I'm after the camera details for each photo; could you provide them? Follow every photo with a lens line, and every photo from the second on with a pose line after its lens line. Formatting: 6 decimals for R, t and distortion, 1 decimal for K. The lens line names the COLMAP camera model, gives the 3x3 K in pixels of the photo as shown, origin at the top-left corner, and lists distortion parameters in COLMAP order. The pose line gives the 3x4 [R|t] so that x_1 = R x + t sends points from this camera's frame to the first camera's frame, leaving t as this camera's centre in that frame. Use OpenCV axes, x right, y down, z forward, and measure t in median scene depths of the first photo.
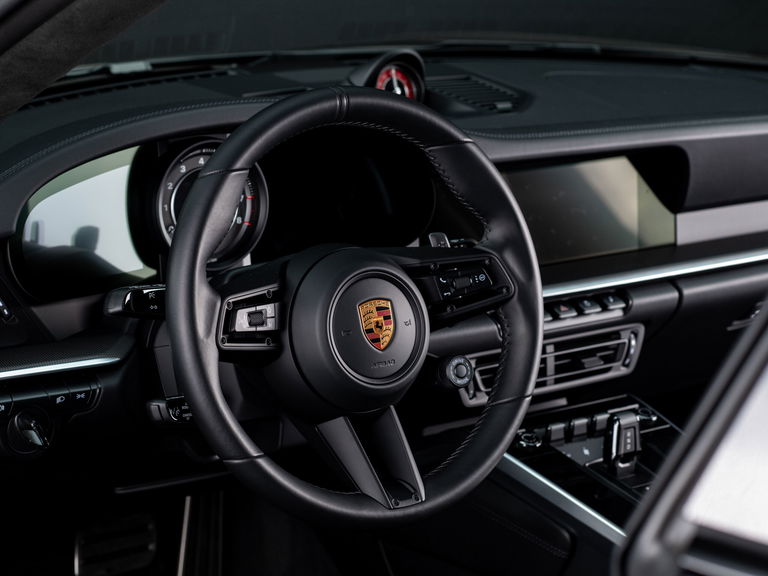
lens RADIAL K [[1892.0, 0, 384.0], [0, 1892.0, 288.0], [0, 0, 1]] dist [0.007499, -0.145034]
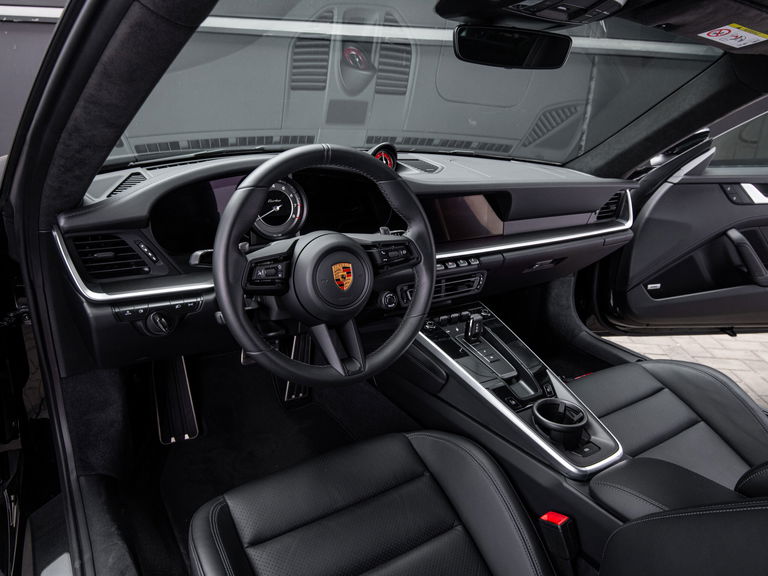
lens RADIAL K [[525.7, 0, 384.0], [0, 525.7, 288.0], [0, 0, 1]] dist [0.219771, -0.000034]
pose [[0.997751, 0.047414, -0.047377, 0.052669], [-0.042753, 0.994560, 0.094983, -0.017212], [0.051623, -0.092744, 0.994351, 0.416147]]
